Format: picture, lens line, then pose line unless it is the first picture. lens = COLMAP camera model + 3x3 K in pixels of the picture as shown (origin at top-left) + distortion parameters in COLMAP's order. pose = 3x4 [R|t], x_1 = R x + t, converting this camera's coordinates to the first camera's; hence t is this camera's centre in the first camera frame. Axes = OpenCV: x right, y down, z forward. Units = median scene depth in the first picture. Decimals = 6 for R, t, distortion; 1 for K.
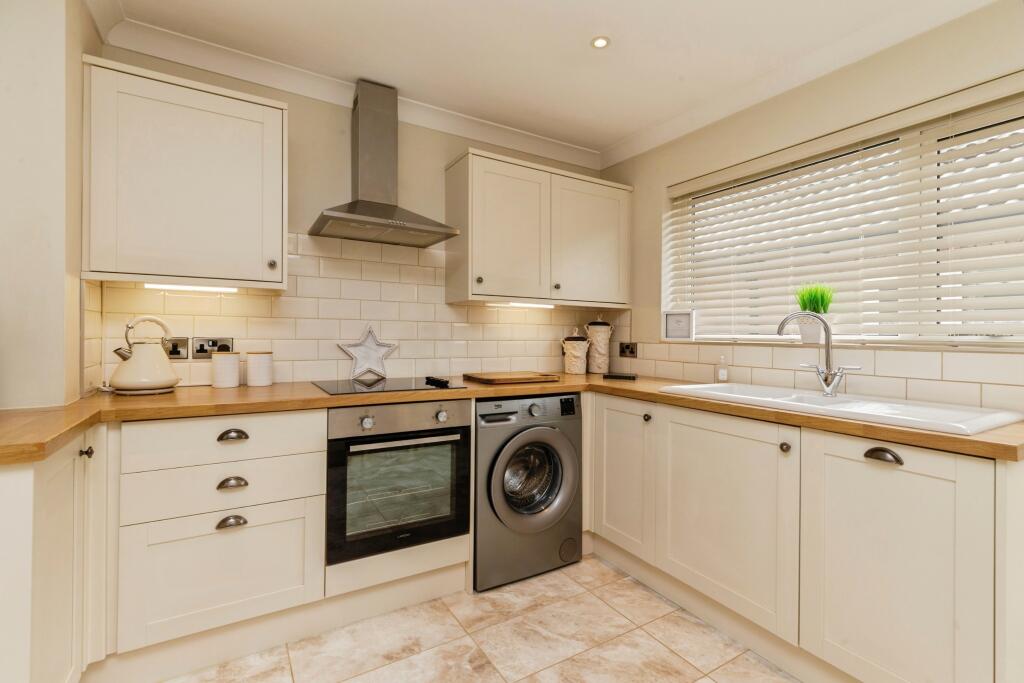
lens RADIAL K [[469.3, 0, 518.6], [0, 469.3, 331.5], [0, 0, 1]] dist [0.016258, -0.001235]
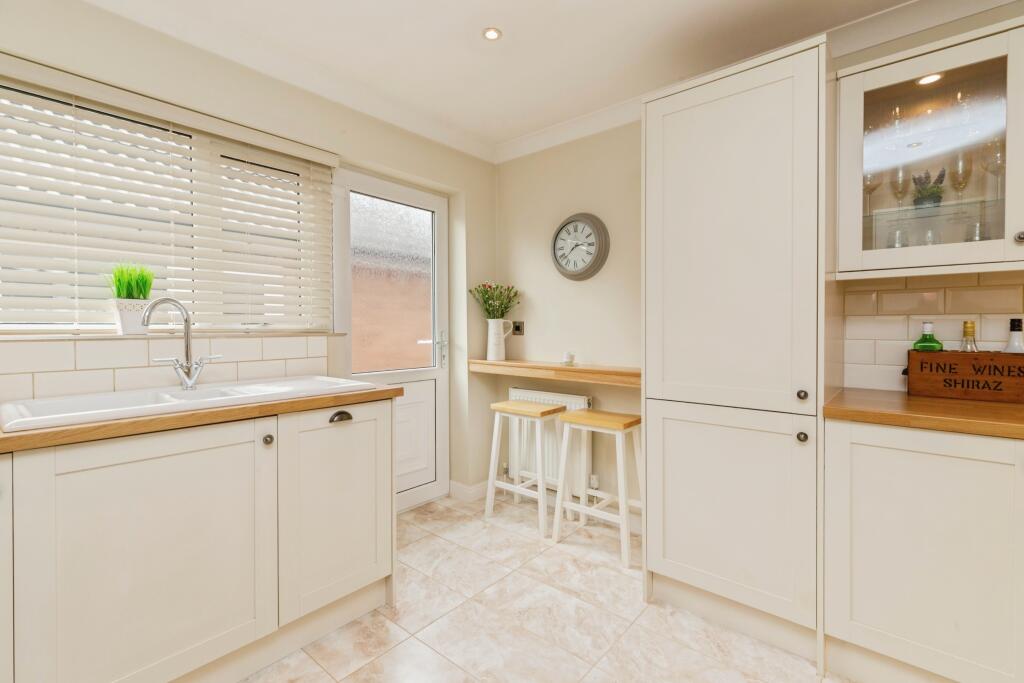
lens RADIAL K [[469.3, 0, 507.0], [0, 469.3, 326.9], [0, 0, 1]] dist [0.016258, -0.001235]
pose [[-0.304741, -0.010227, 0.952380, -0.695574], [-0.007104, 0.999939, 0.008465, 0.000433], [-0.952409, -0.004186, -0.304795, 1.110798]]
